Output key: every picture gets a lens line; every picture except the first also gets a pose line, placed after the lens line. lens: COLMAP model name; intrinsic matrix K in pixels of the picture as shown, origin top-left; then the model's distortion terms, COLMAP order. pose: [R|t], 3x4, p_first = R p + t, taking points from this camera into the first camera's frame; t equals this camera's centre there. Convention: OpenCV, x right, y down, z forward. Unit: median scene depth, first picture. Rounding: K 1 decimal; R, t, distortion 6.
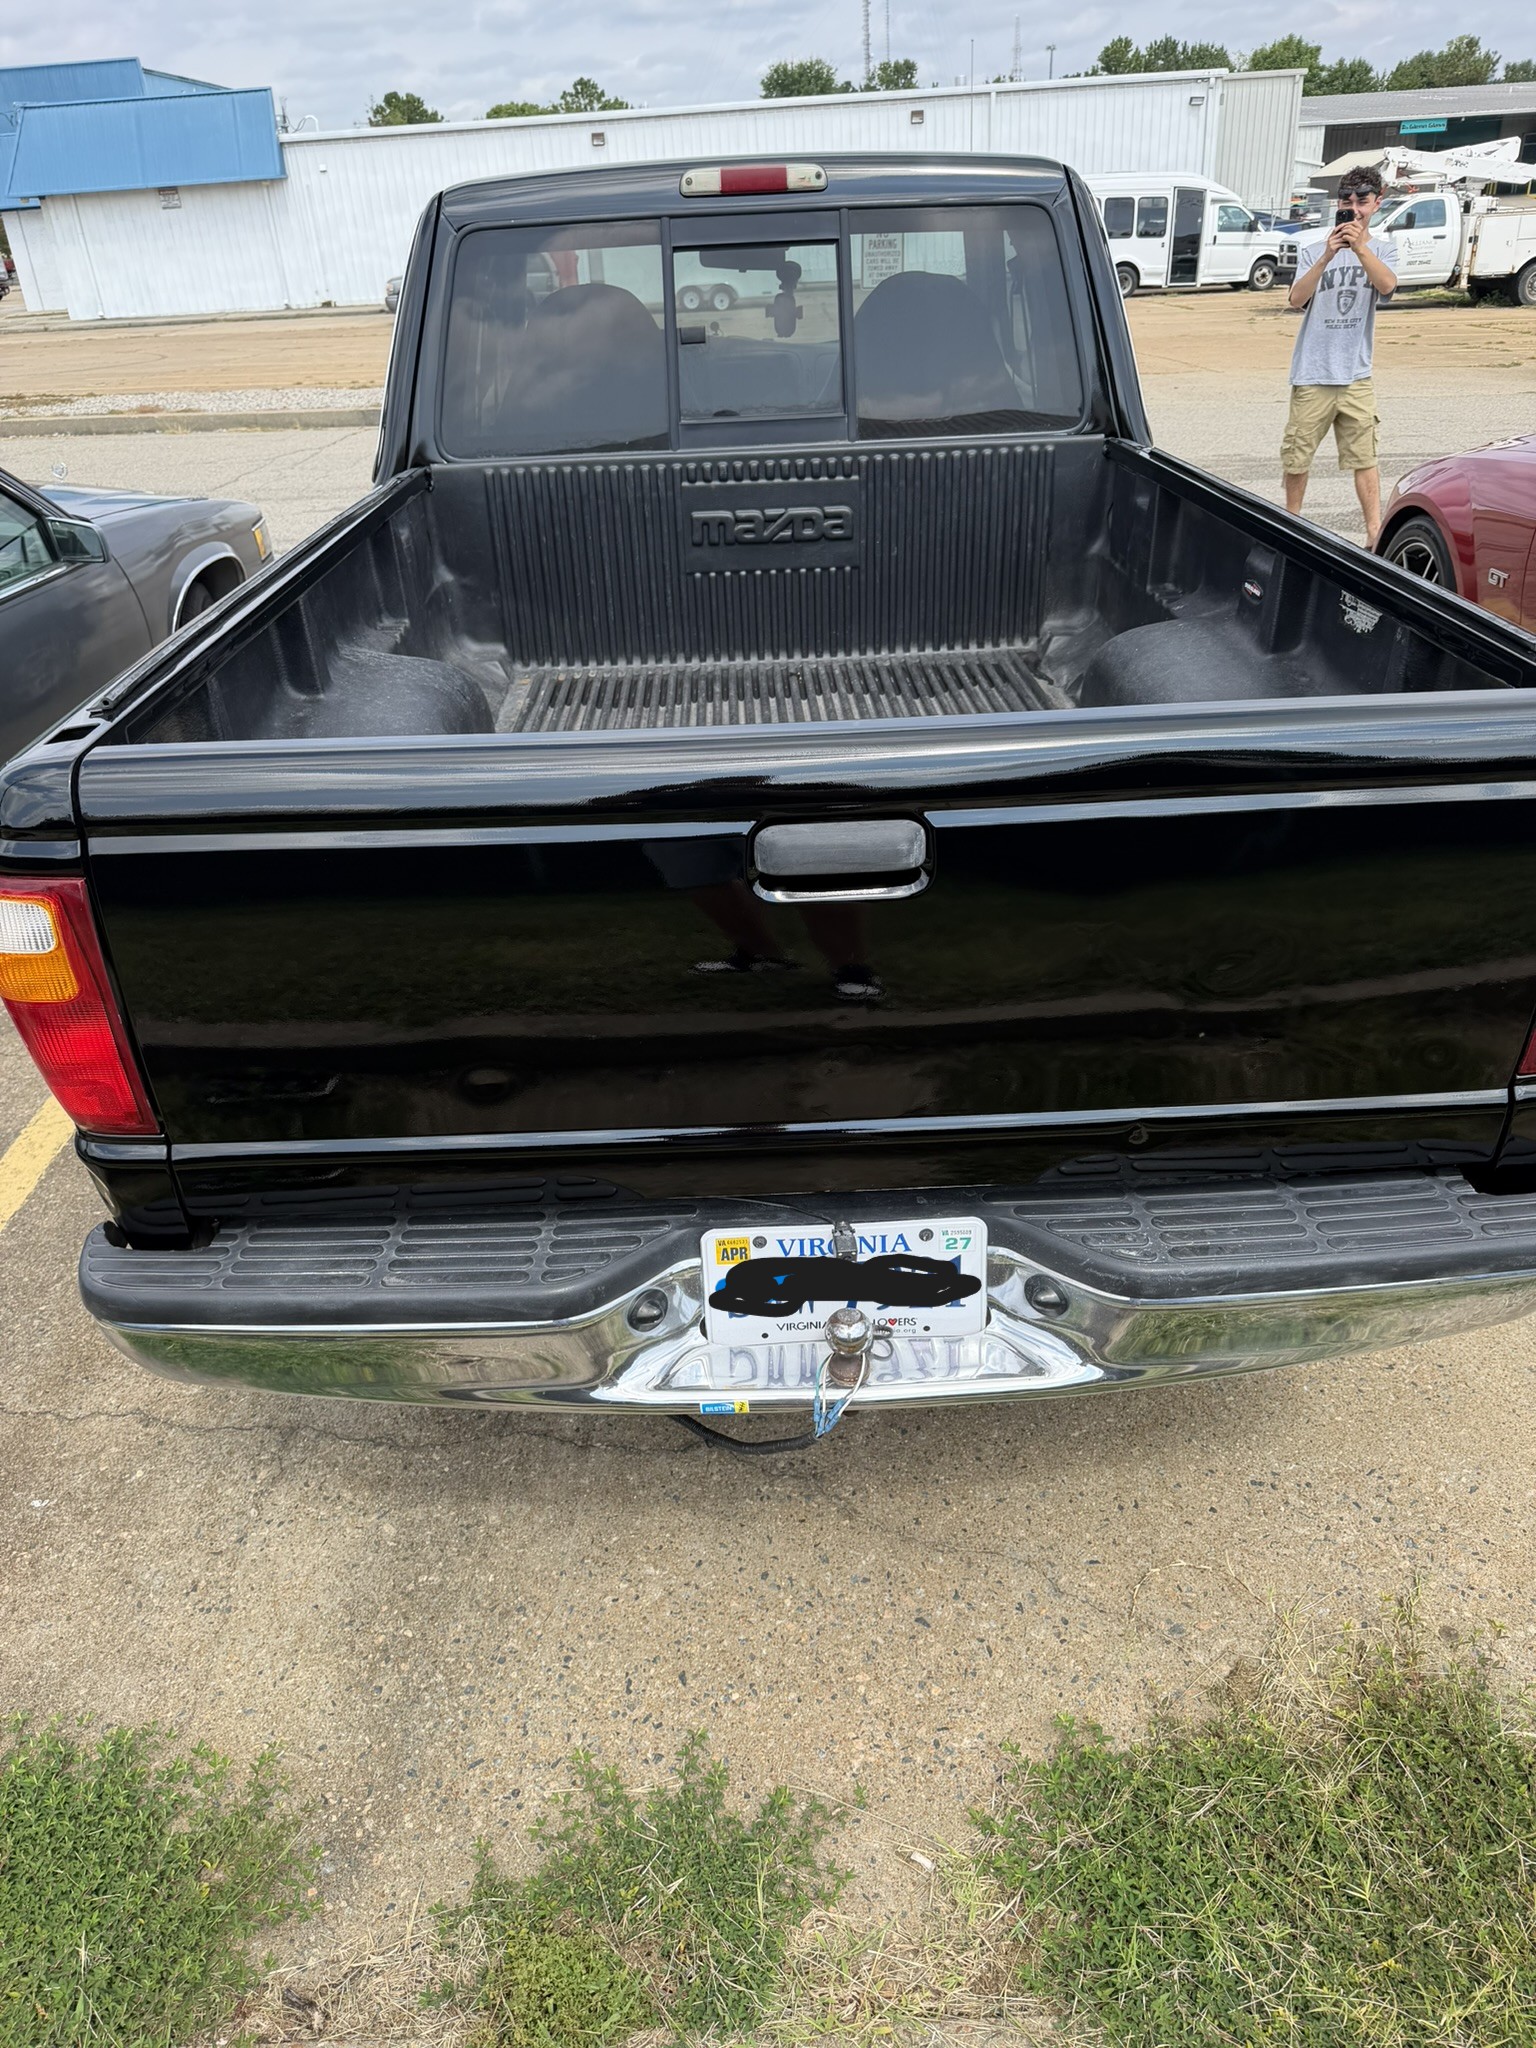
lens RADIAL K [[1491.4, 0, 762.7], [0, 1491.4, 1037.3], [0, 0, 1]] dist [0.069995, -0.119055]
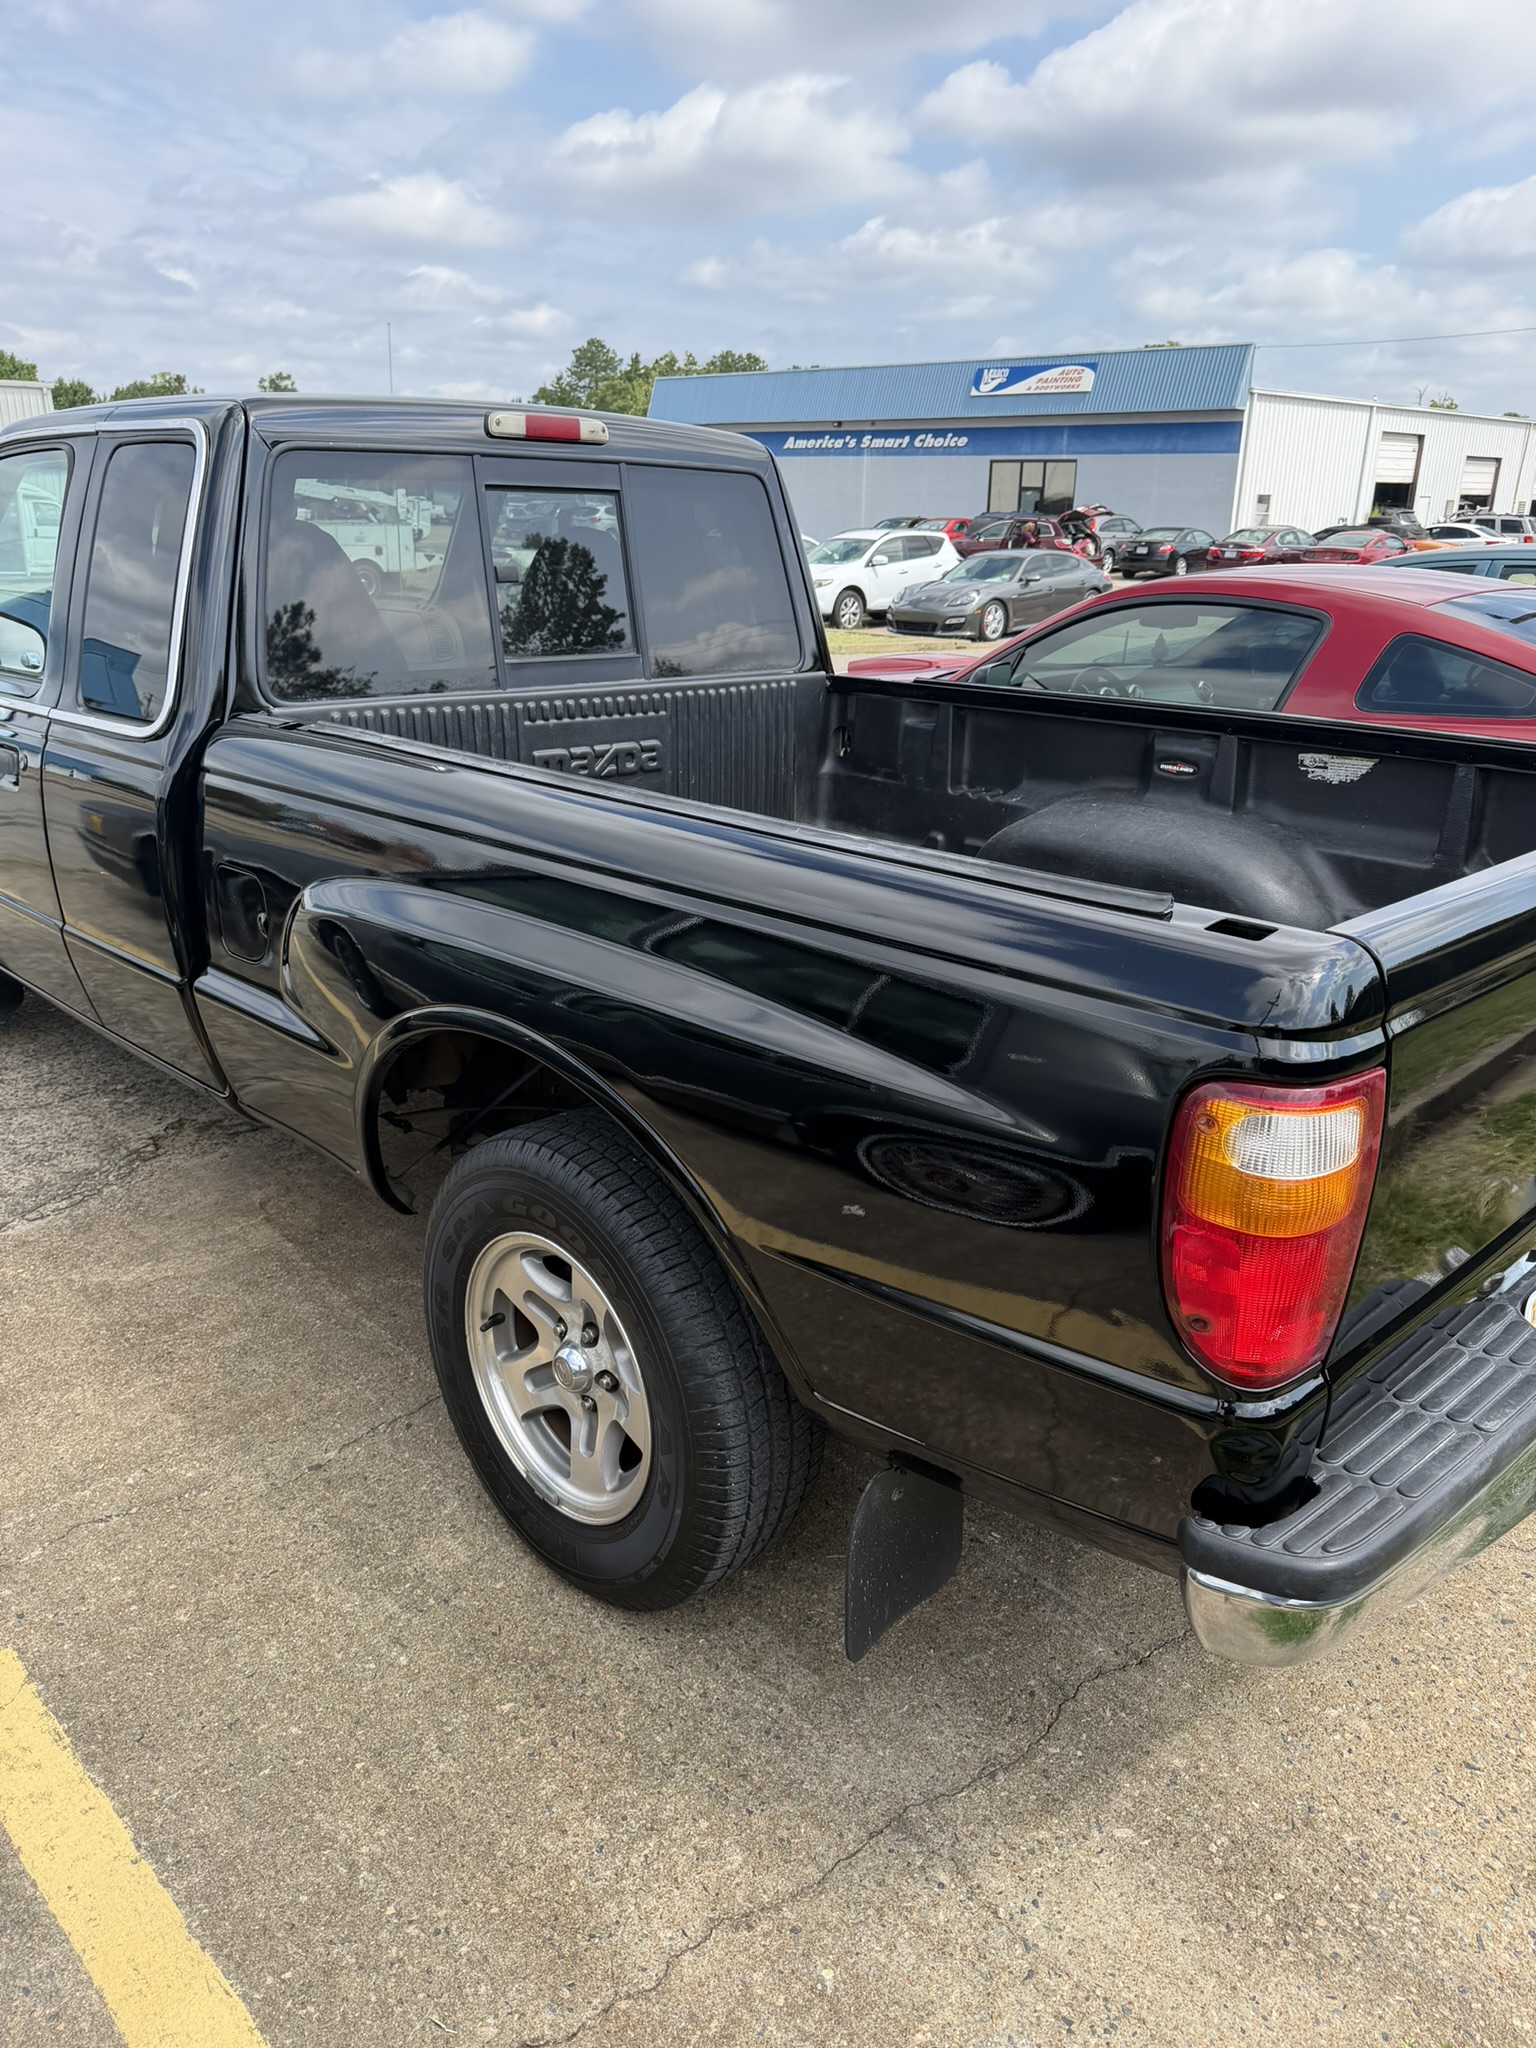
lens RADIAL K [[1445.0, 0, 817.1], [0, 1445.0, 1016.1], [0, 0, 1]] dist [0.106534, -0.141352]
pose [[0.710757, -0.169069, 0.682818, -0.577821], [0.288060, 0.955521, -0.063254, -0.079321], [-0.641753, 0.241651, 0.727845, 0.254613]]
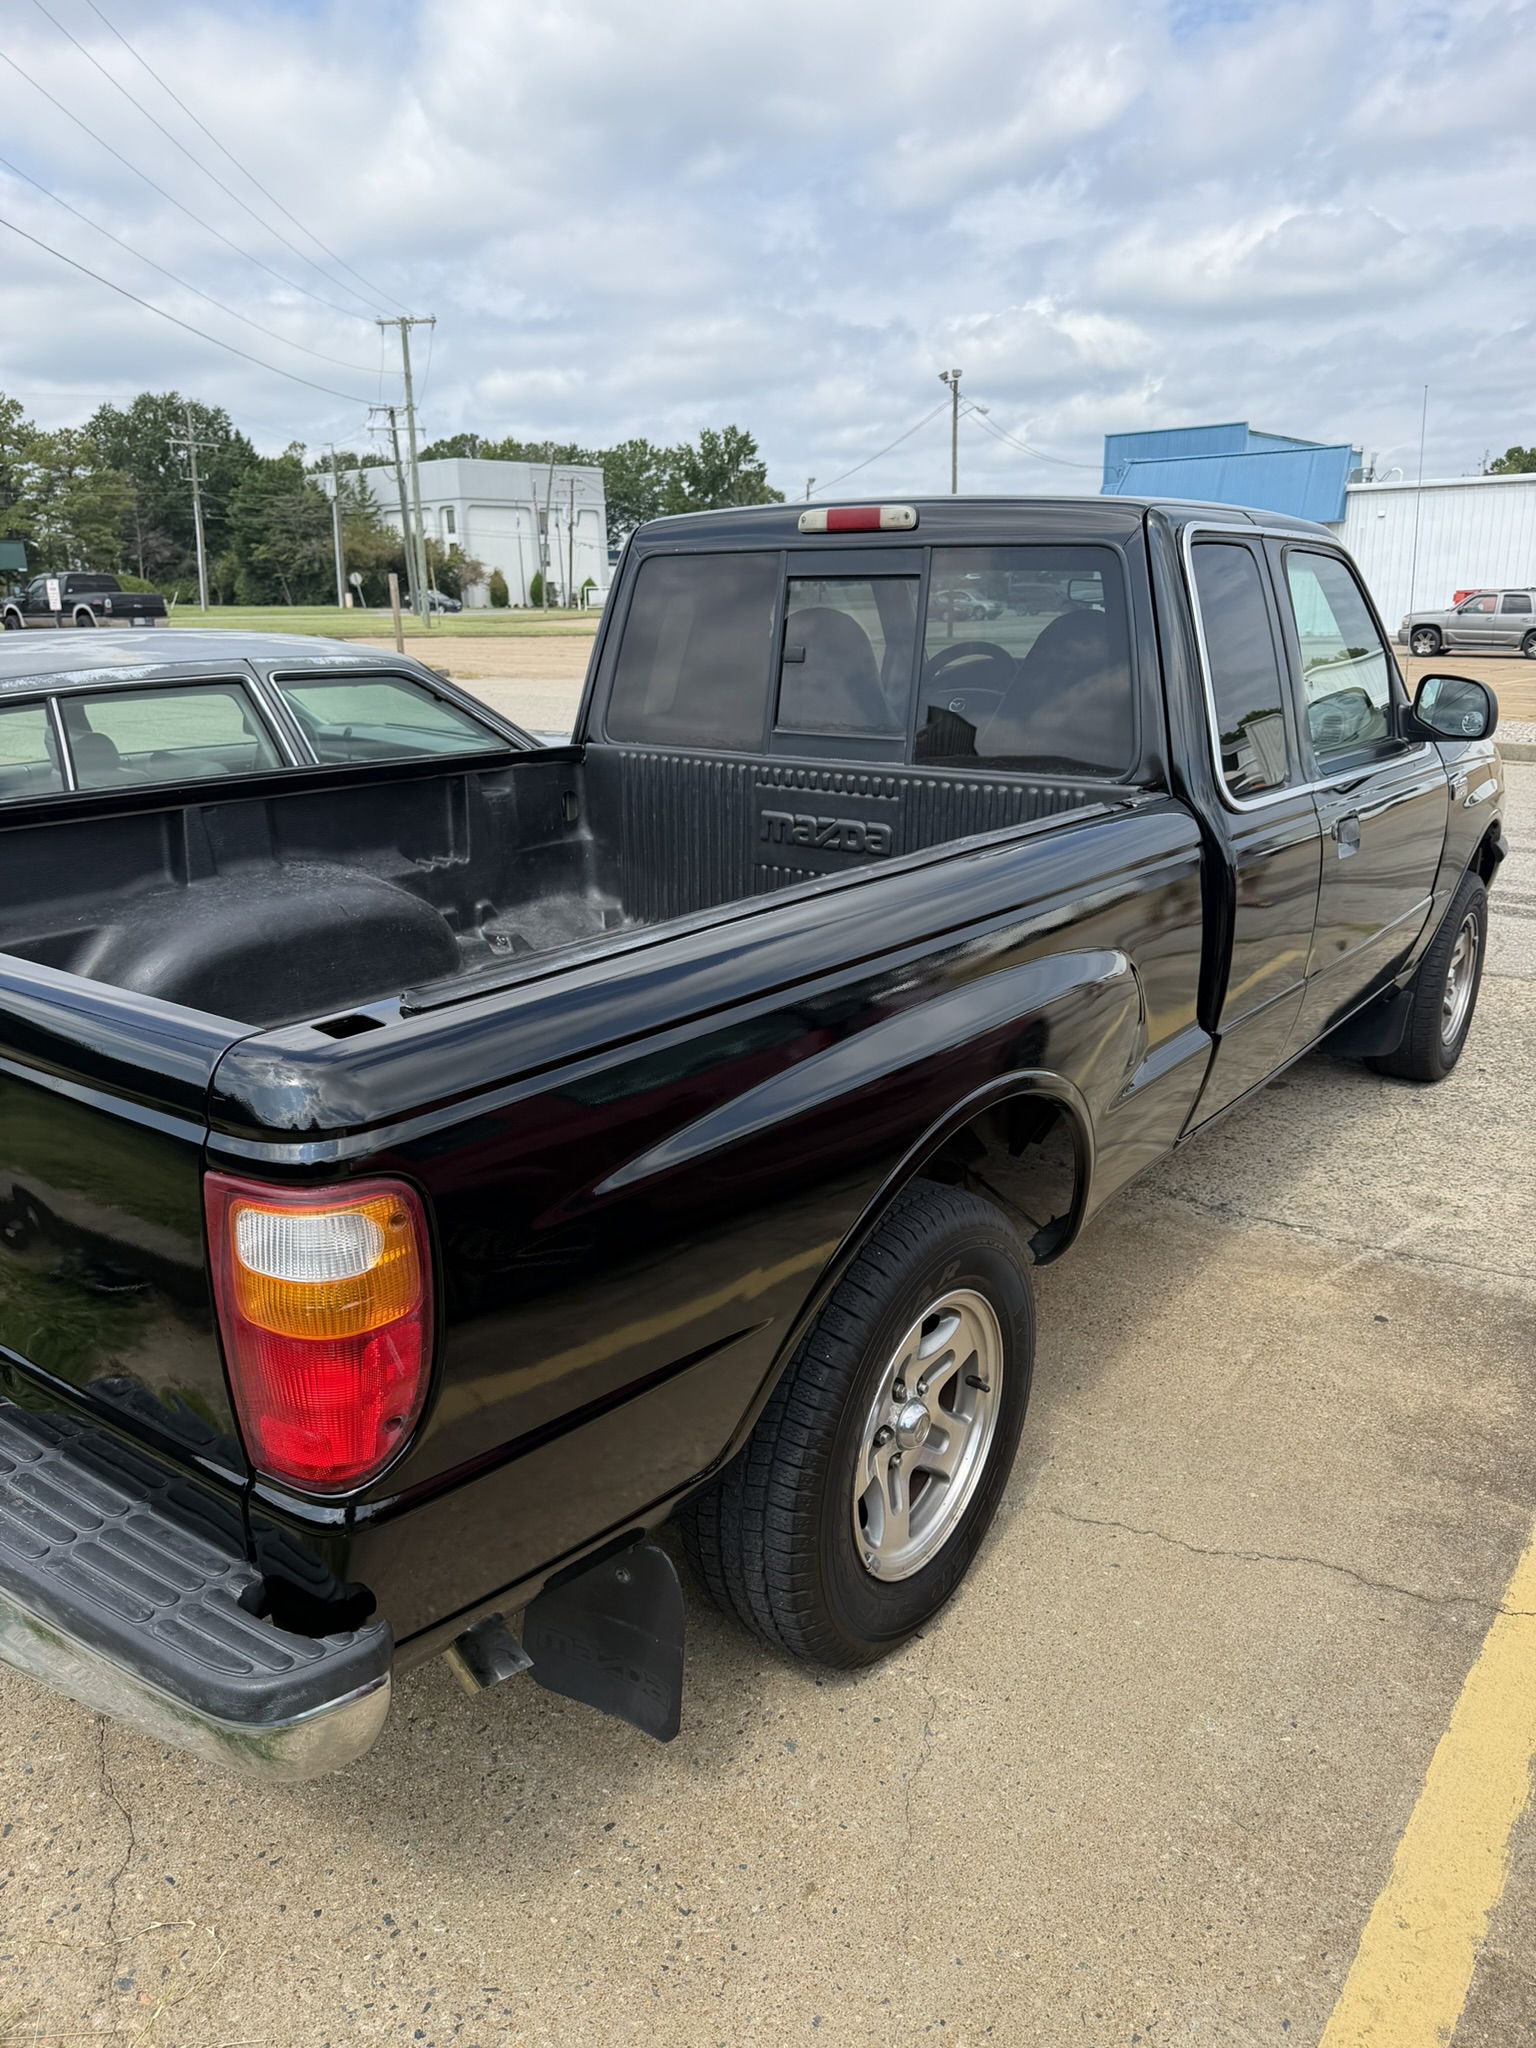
lens RADIAL K [[1394.0, 0, 738.8], [0, 1394.0, 1069.9], [0, 0, 1]] dist [0.084999, -0.001836]
pose [[0.775606, 0.237290, -0.584918, 0.568177], [-0.327765, 0.943331, -0.051929, -0.117973], [0.539449, 0.231992, 0.809429, 0.227112]]
